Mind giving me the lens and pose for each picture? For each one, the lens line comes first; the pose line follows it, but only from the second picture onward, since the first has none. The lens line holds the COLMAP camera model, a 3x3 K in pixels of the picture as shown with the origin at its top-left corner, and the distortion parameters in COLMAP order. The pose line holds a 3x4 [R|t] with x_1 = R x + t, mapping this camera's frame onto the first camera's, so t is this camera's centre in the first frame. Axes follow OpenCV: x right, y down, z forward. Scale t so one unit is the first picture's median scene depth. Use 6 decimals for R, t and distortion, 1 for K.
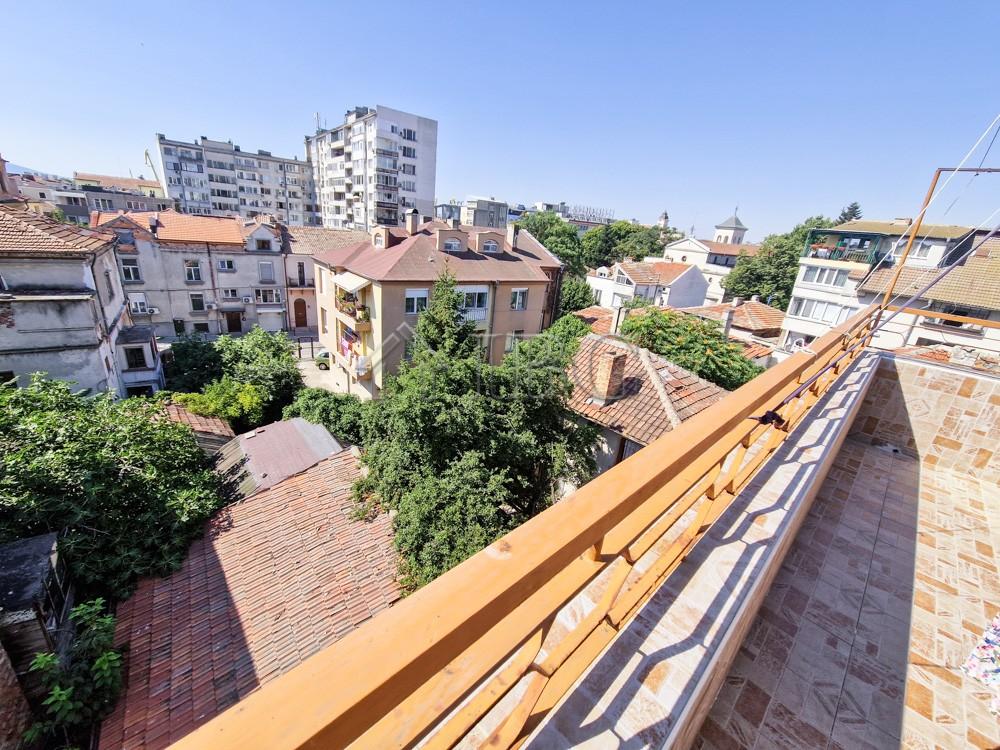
lens RADIAL K [[414.2, 0, 496.0], [0, 414.2, 377.1], [0, 0, 1]] dist [-0.003074, -0.000471]
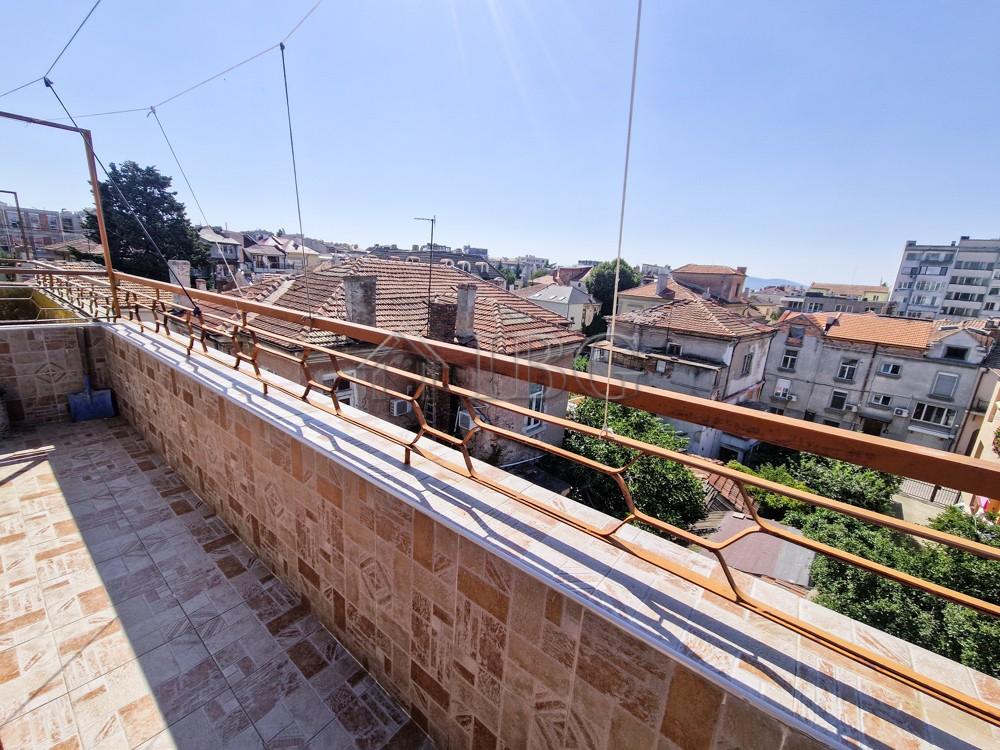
lens RADIAL K [[414.2, 0, 496.0], [0, 414.2, 377.1], [0, 0, 1]] dist [-0.003074, -0.000471]
pose [[0.136913, 0.161805, -0.977279, 0.097268], [-0.389610, 0.915852, 0.097052, -0.013237], [0.910746, 0.367469, 0.188433, 0.073214]]
